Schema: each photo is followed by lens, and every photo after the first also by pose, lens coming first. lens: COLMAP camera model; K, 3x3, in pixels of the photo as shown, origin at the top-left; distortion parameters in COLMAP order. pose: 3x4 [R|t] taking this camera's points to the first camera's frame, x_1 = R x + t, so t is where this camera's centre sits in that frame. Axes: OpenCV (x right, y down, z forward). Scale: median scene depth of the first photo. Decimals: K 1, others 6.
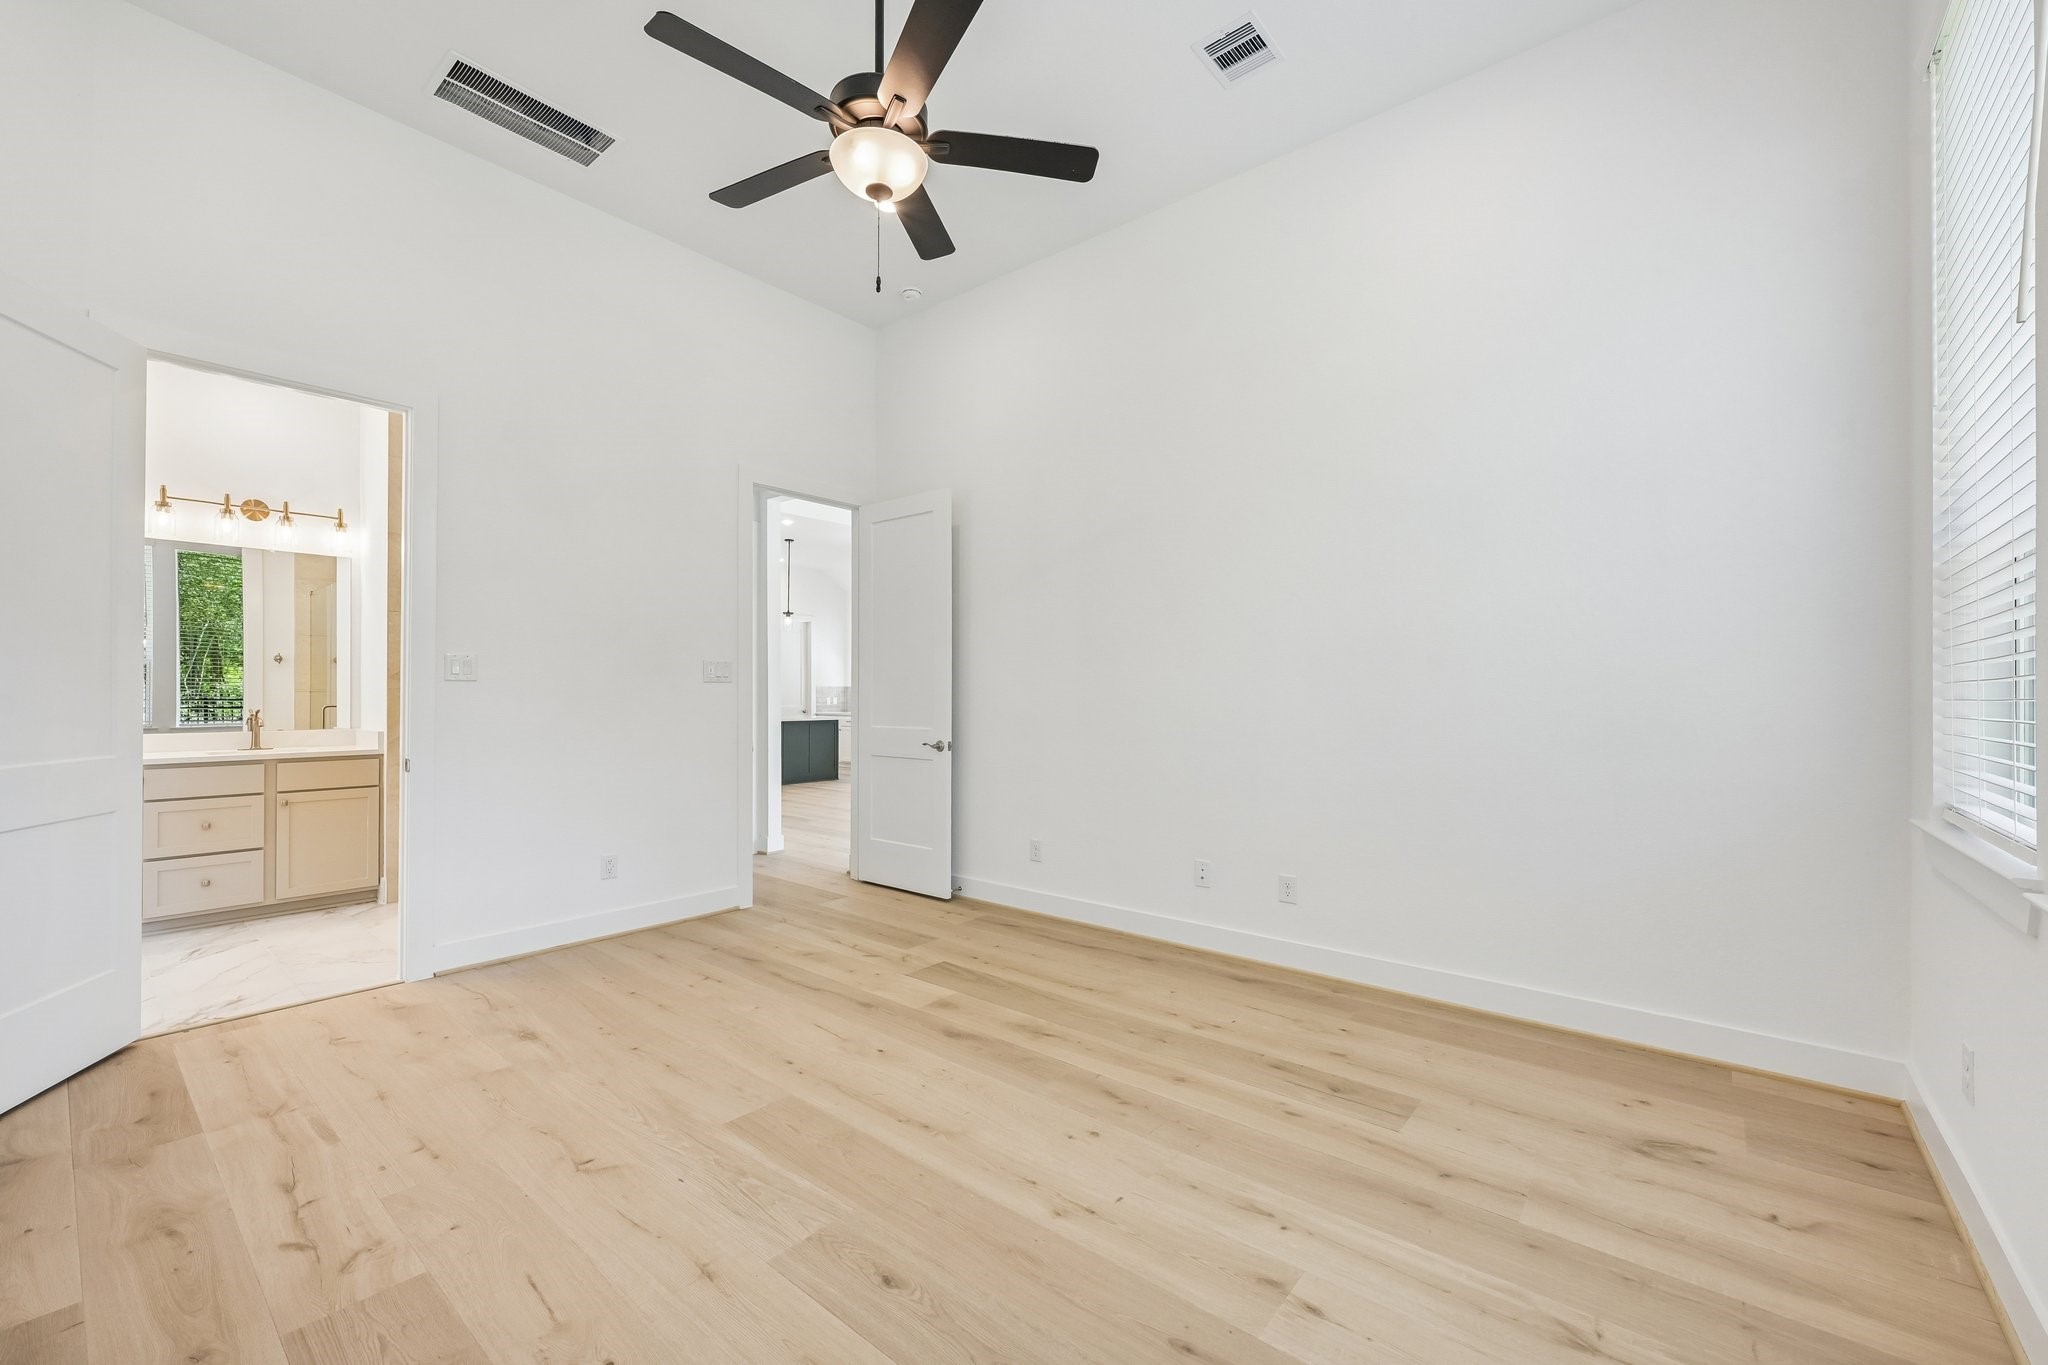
lens RADIAL K [[815.8, 0, 1024.0], [0, 815.8, 682.5], [0, 0, 1]] dist [-0.000173, -0.000048]
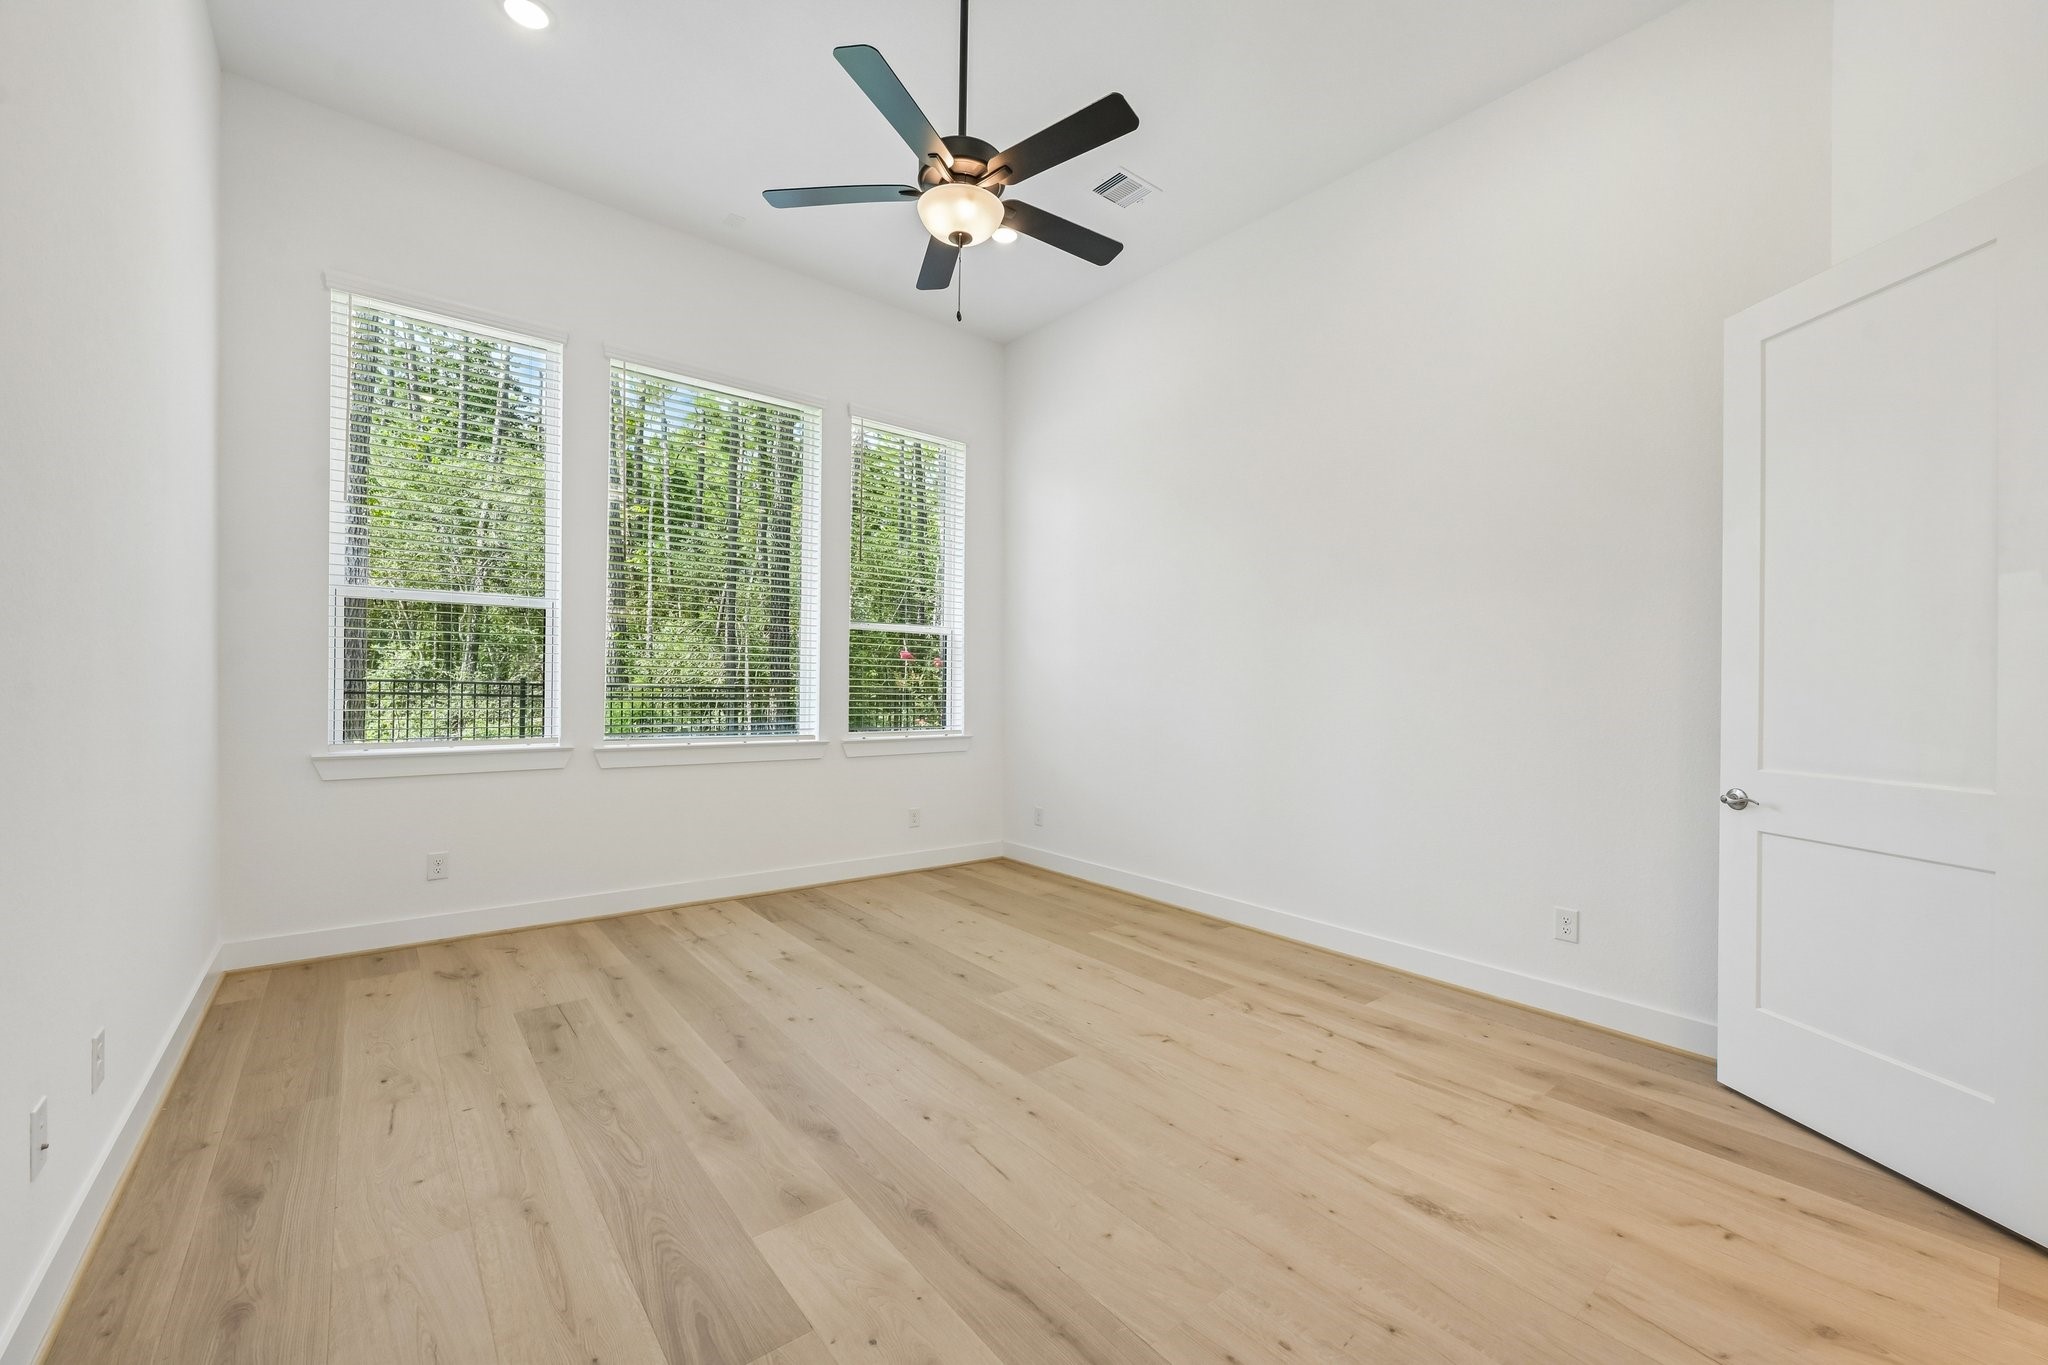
lens RADIAL K [[815.8, 0, 1024.0], [0, 815.8, 682.5], [0, 0, 1]] dist [-0.000173, -0.000048]
pose [[-0.979980, -0.015568, 0.198484, -0.472747], [-0.019886, 0.999607, -0.019777, 0.029606], [-0.198098, -0.023328, -0.979905, 1.982836]]
